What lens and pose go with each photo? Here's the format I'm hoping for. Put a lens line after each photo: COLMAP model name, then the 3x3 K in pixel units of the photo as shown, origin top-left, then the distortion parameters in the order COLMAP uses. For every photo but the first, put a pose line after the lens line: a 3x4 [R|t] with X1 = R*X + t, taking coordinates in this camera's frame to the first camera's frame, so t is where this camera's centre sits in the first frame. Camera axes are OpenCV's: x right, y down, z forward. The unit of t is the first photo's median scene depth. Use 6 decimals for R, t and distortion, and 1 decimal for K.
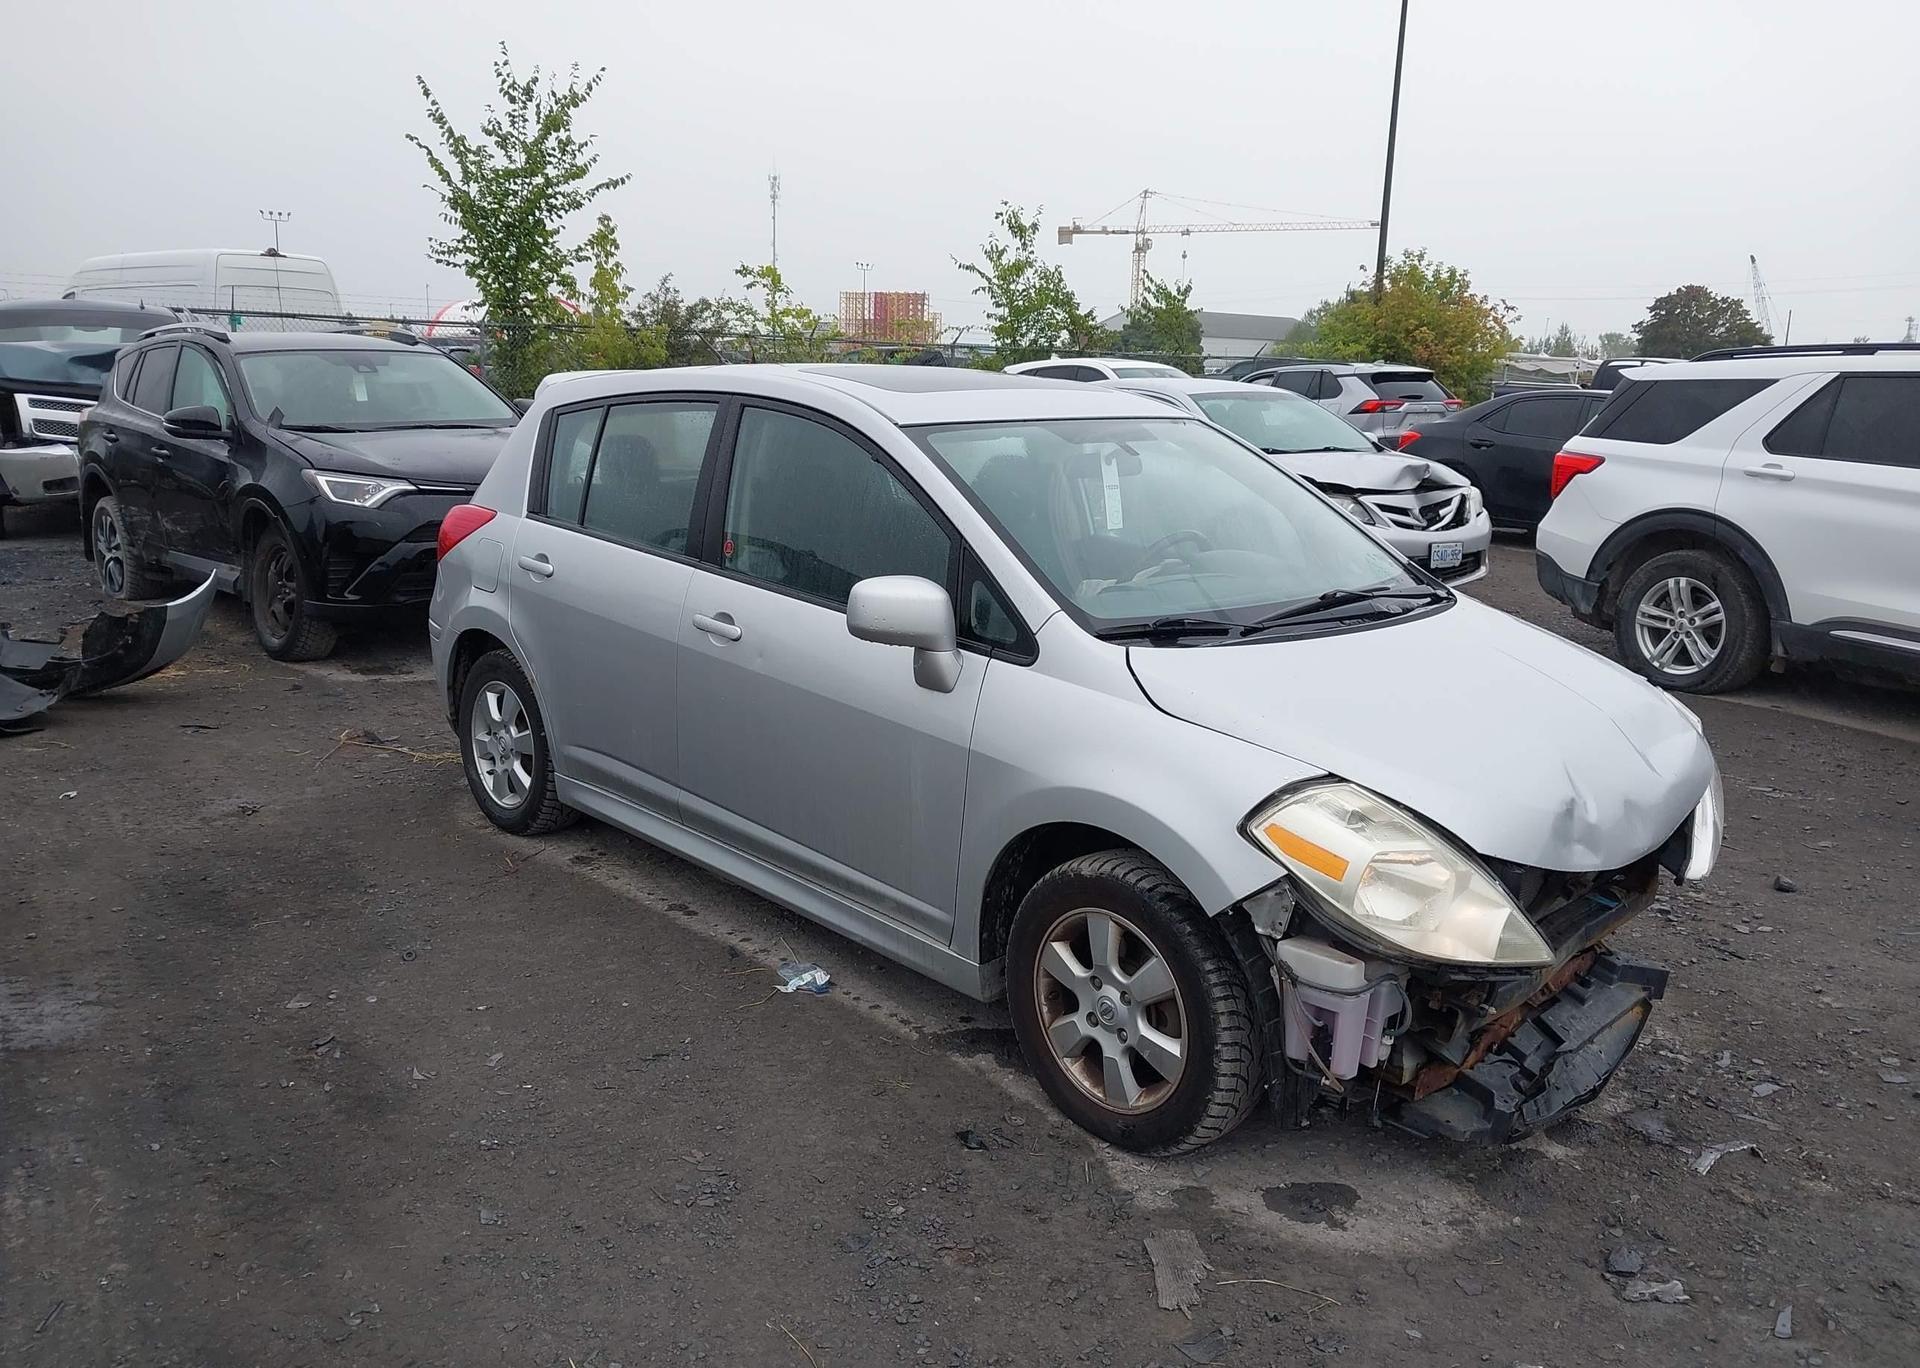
lens RADIAL K [[1528.5, 0, 954.5], [0, 1528.5, 667.3], [0, 0, 1]] dist [0.003307, -0.005005]
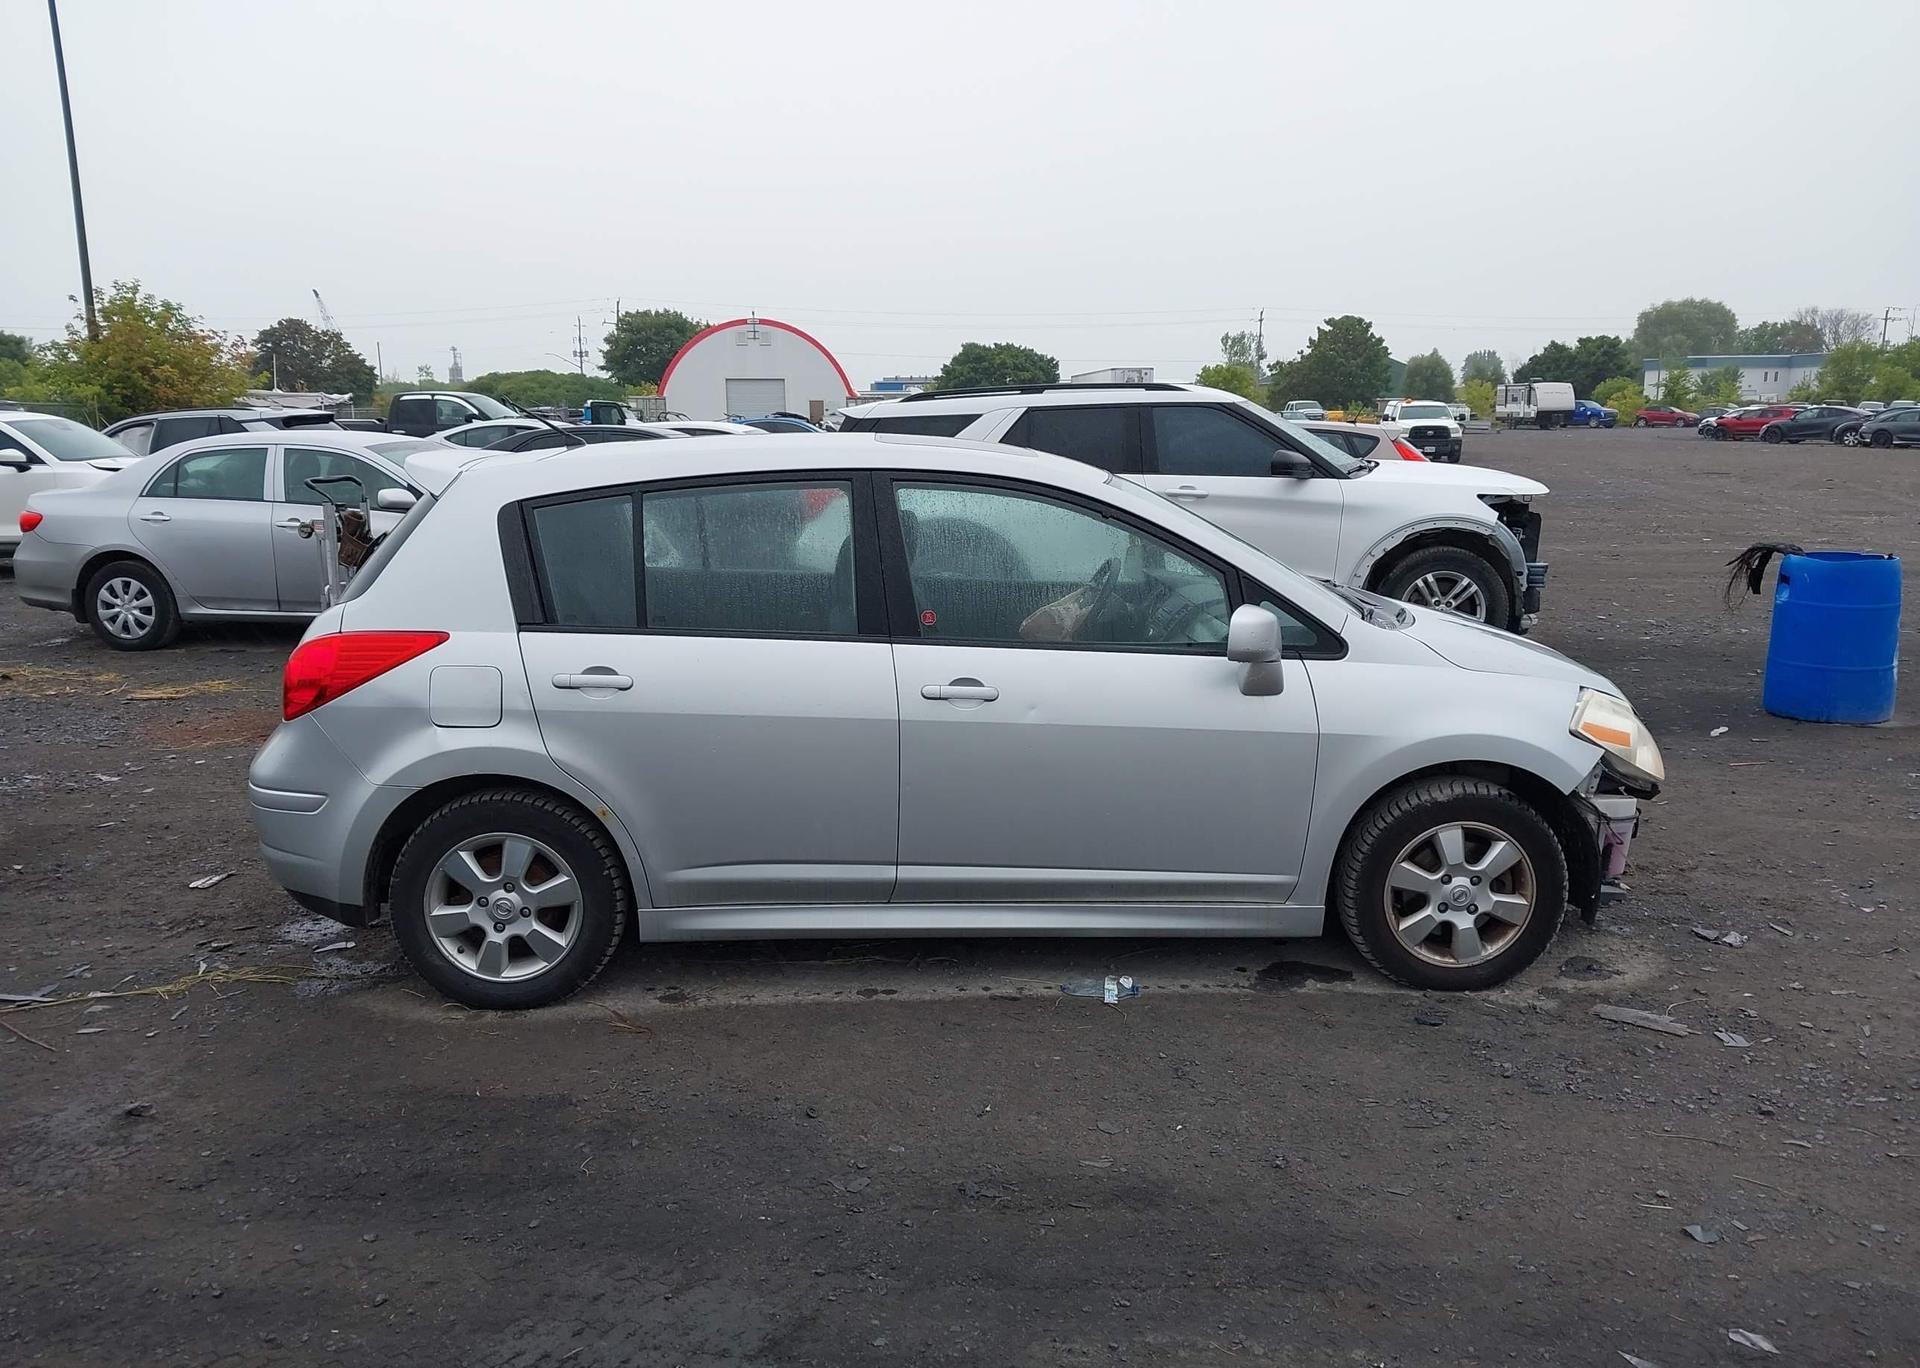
lens RADIAL K [[1528.5, 0, 952.8], [0, 1528.5, 674.4], [0, 0, 1]] dist [0.003307, -0.005005]
pose [[0.649195, -0.164274, 0.742671, -0.176722], [0.175224, 0.982437, 0.064139, -0.020327], [-0.740164, 0.088495, 0.666578, 0.061452]]
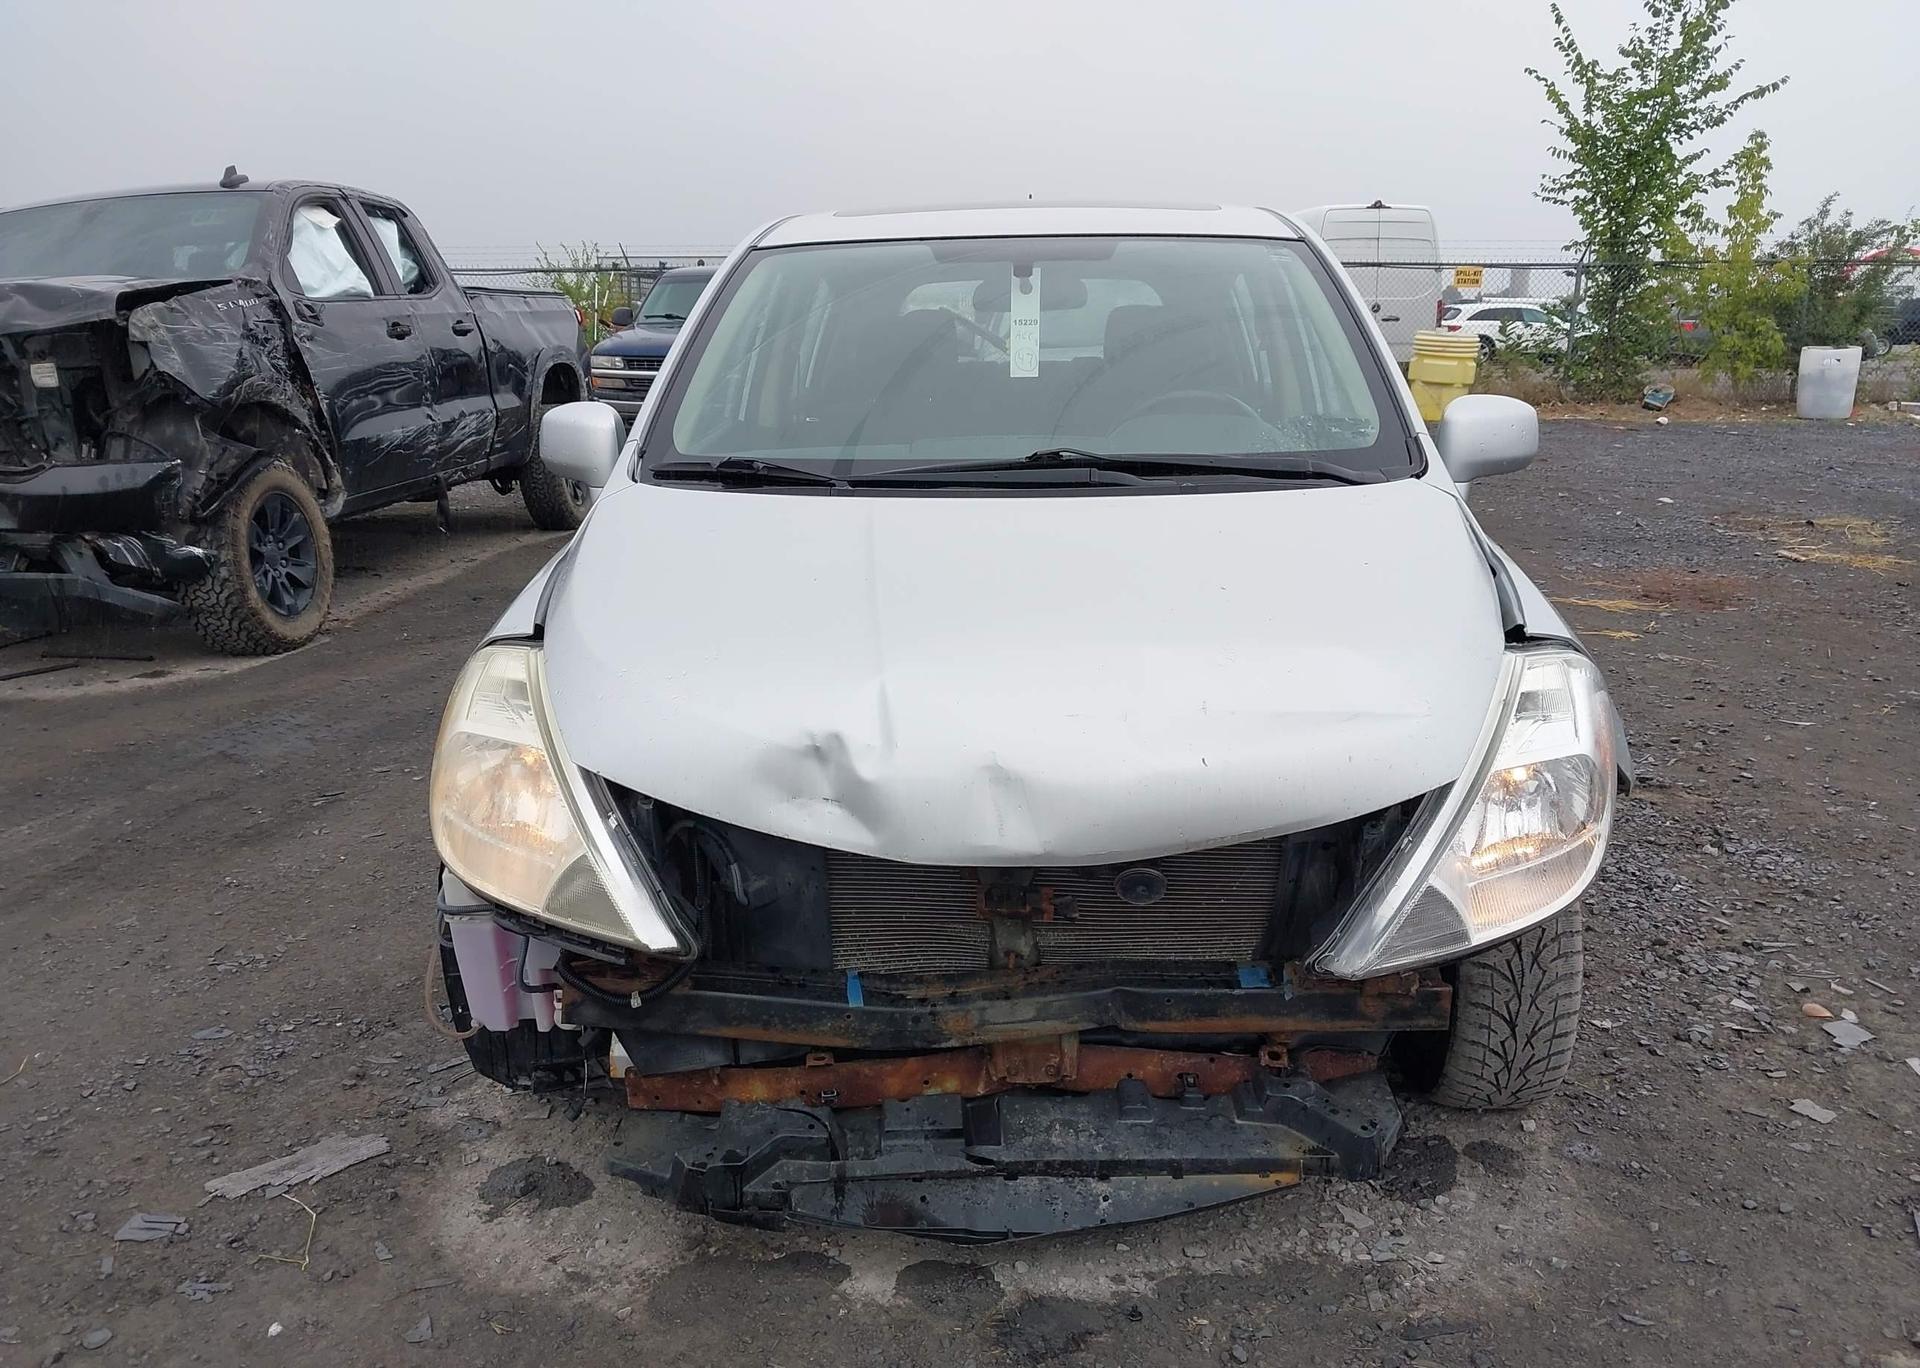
lens RADIAL K [[1528.5, 0, 949.1], [0, 1528.5, 679.4], [0, 0, 1]] dist [0.003307, -0.005005]
pose [[0.685599, 0.136220, -0.715121, 0.127982], [-0.118430, 0.990121, 0.075062, 0.001444], [0.718281, 0.033229, 0.694959, 0.085454]]
